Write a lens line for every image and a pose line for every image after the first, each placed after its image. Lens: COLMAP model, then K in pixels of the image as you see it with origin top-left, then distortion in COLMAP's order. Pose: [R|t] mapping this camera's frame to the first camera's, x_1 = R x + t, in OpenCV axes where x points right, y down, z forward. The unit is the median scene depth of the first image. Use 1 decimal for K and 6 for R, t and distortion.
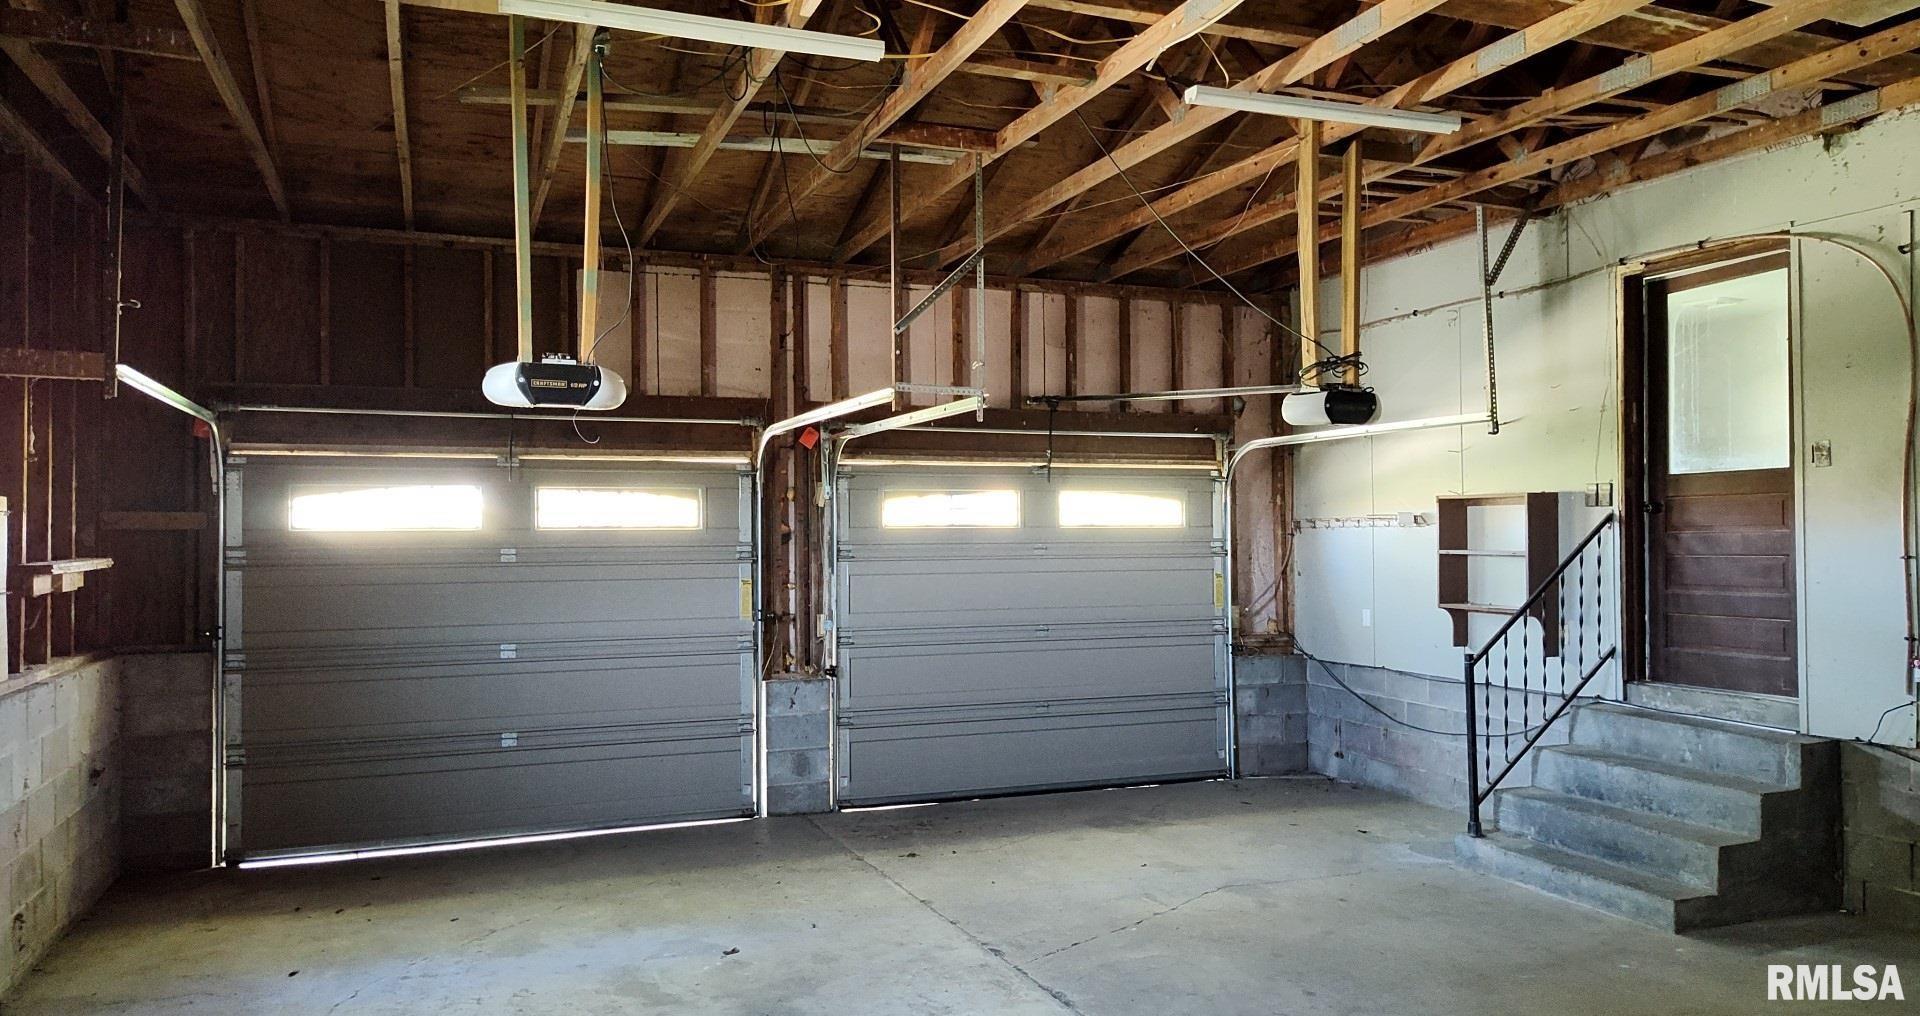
lens RADIAL K [[1313.2, 0, 971.8], [0, 1313.2, 534.1], [0, 0, 1]] dist [0.062288, -0.093544]
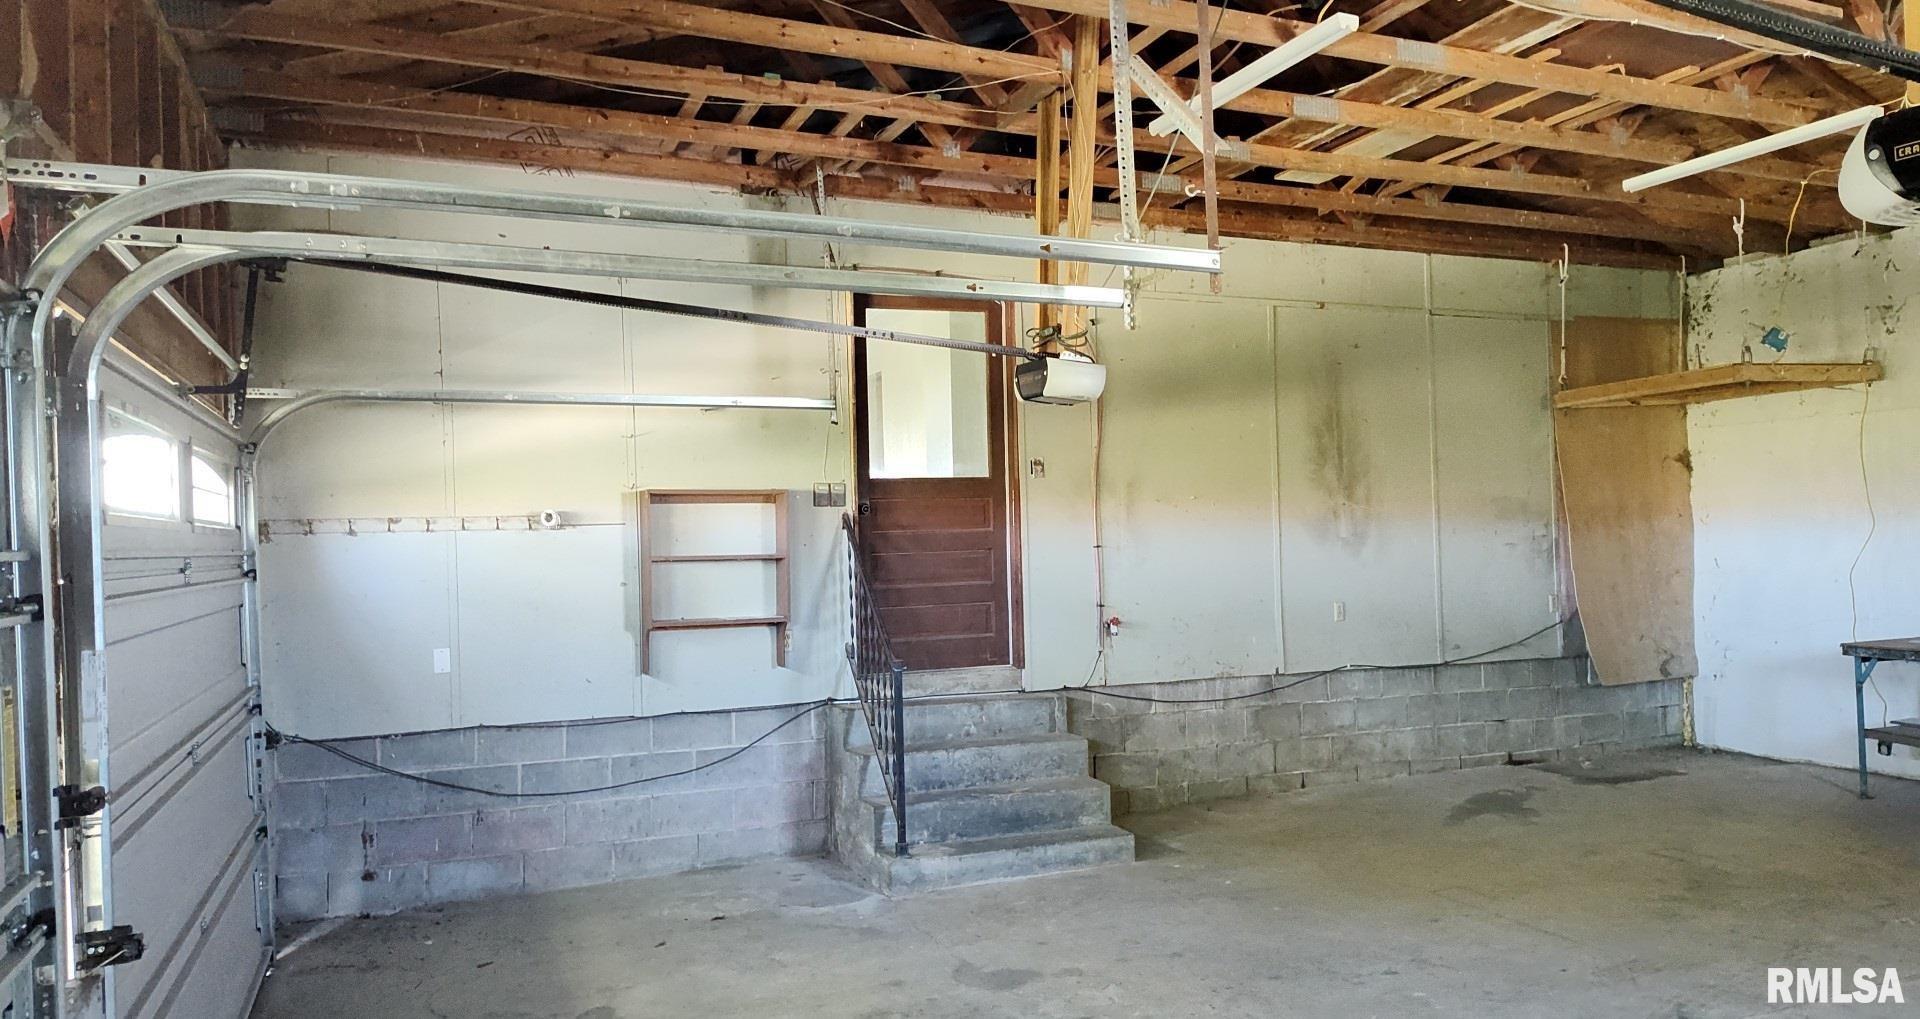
lens RADIAL K [[1313.2, 0, 971.8], [0, 1313.2, 535.6], [0, 0, 1]] dist [0.062288, -0.093544]
pose [[-0.029960, 0.006685, 0.999529, -0.559608], [0.021821, 0.999744, -0.006032, 0.009777], [-0.999313, 0.021630, -0.030099, 1.004733]]
